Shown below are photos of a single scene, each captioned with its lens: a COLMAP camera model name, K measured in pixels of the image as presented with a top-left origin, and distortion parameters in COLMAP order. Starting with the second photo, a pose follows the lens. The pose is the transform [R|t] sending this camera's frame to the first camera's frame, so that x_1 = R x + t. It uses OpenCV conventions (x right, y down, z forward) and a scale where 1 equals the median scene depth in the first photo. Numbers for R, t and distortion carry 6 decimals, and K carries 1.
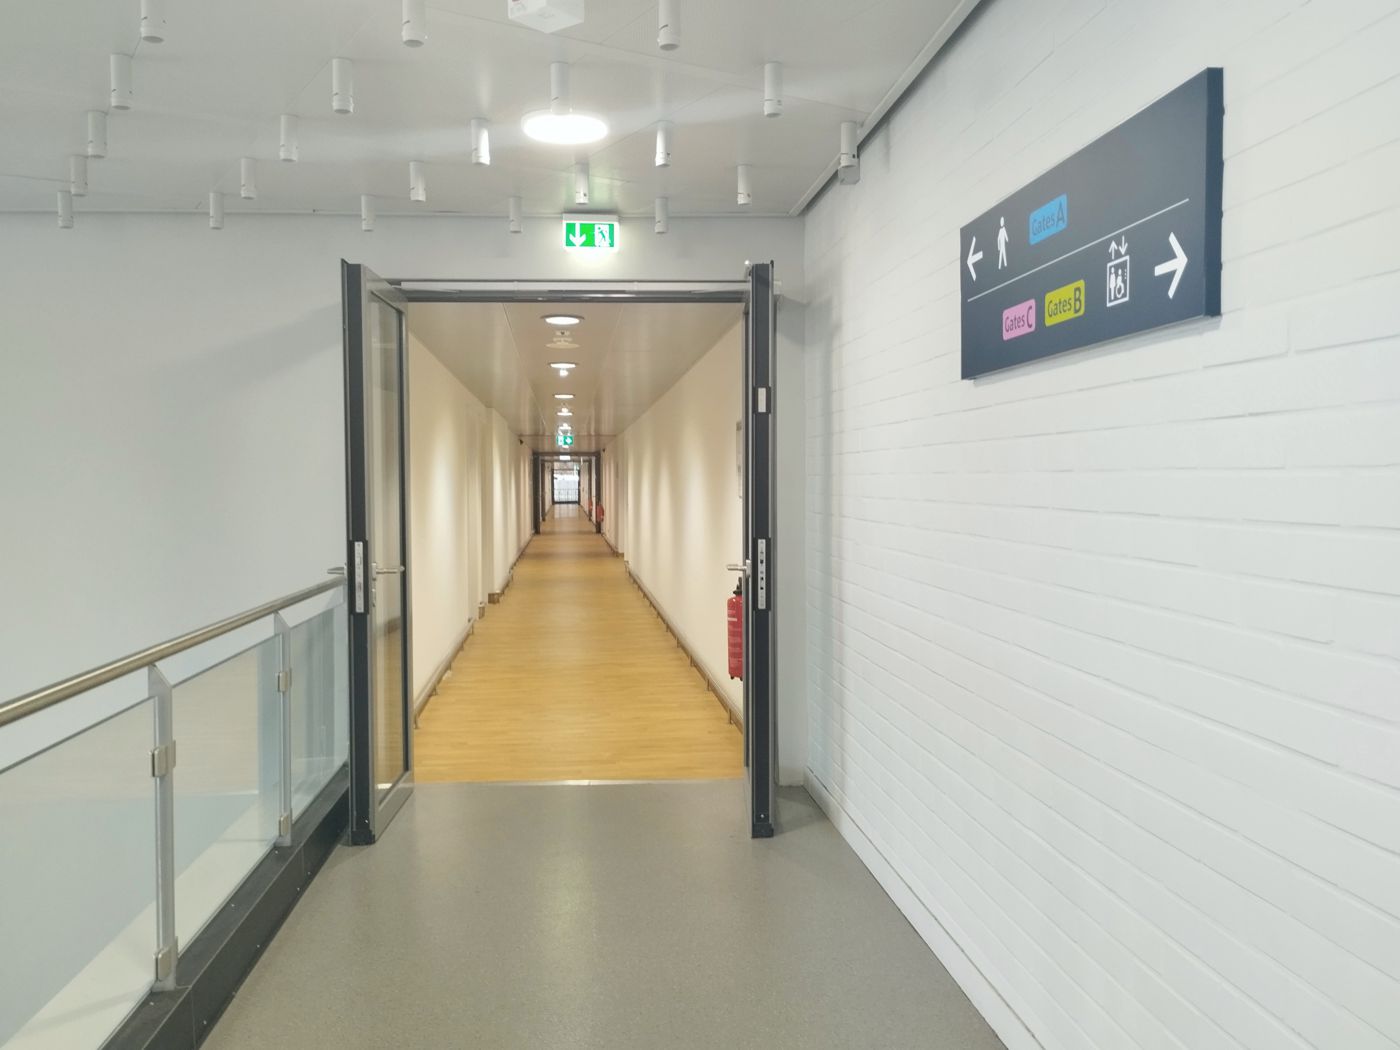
lens RADIAL K [[1182.3, 0, 700.0], [0, 1182.3, 525.0], [0, 0, 1]] dist [0.011286, 0.003896]
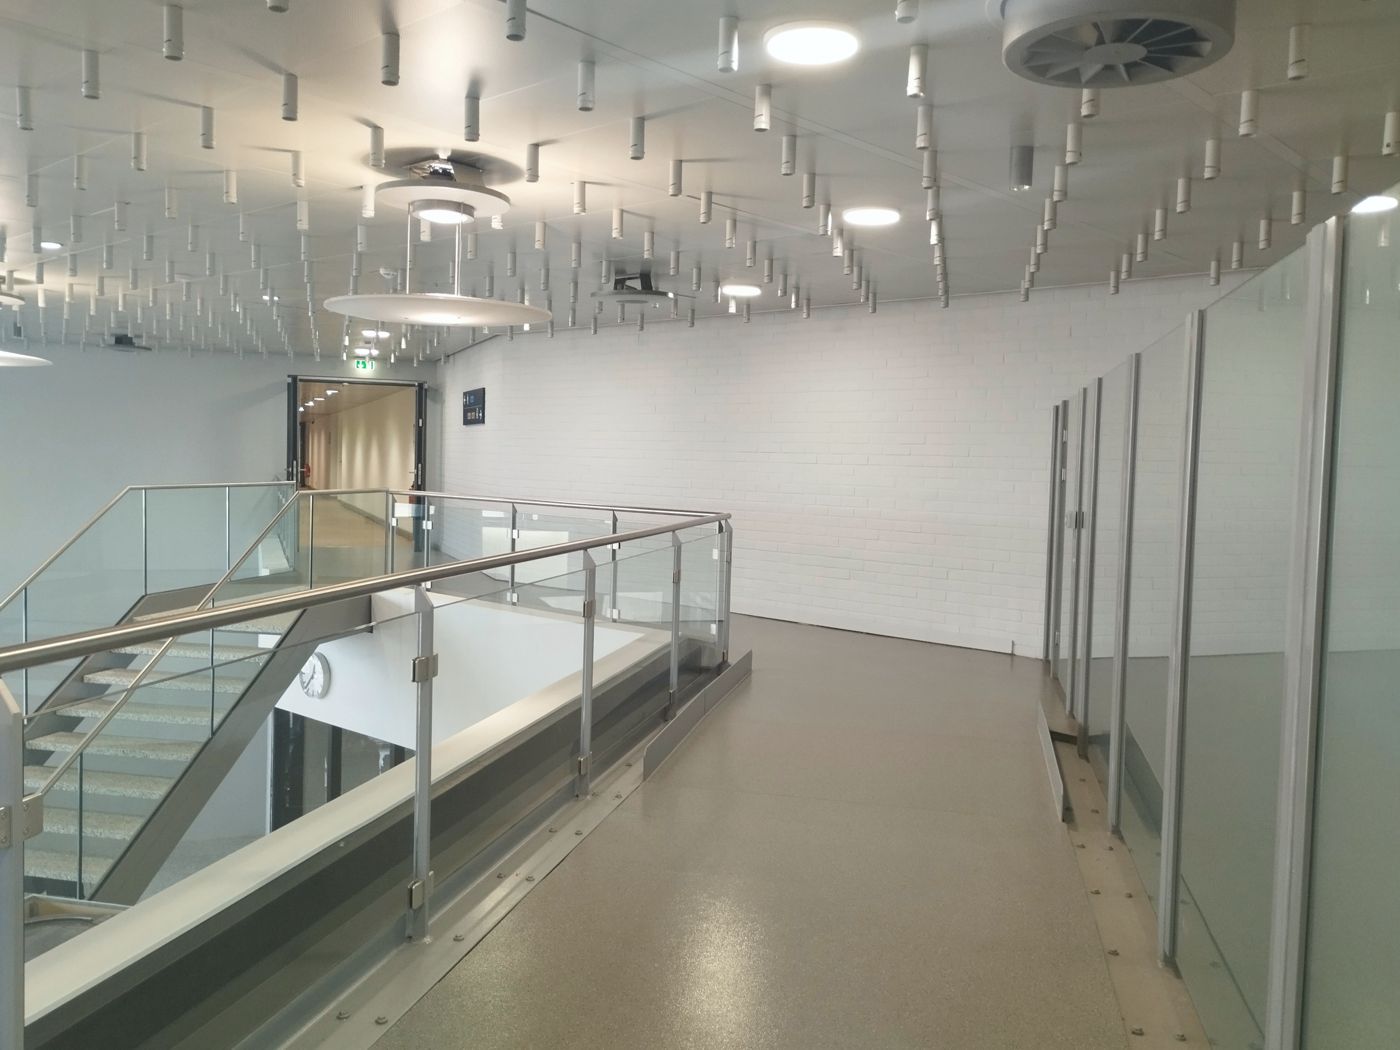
lens RADIAL K [[1182.3, 0, 700.0], [0, 1182.3, 525.0], [0, 0, 1]] dist [0.011286, 0.003896]
pose [[0.962378, 0.012614, 0.271422, -0.095679], [-0.018388, 0.999655, 0.018741, 0.111313], [-0.271092, -0.023027, 0.962278, -2.514490]]
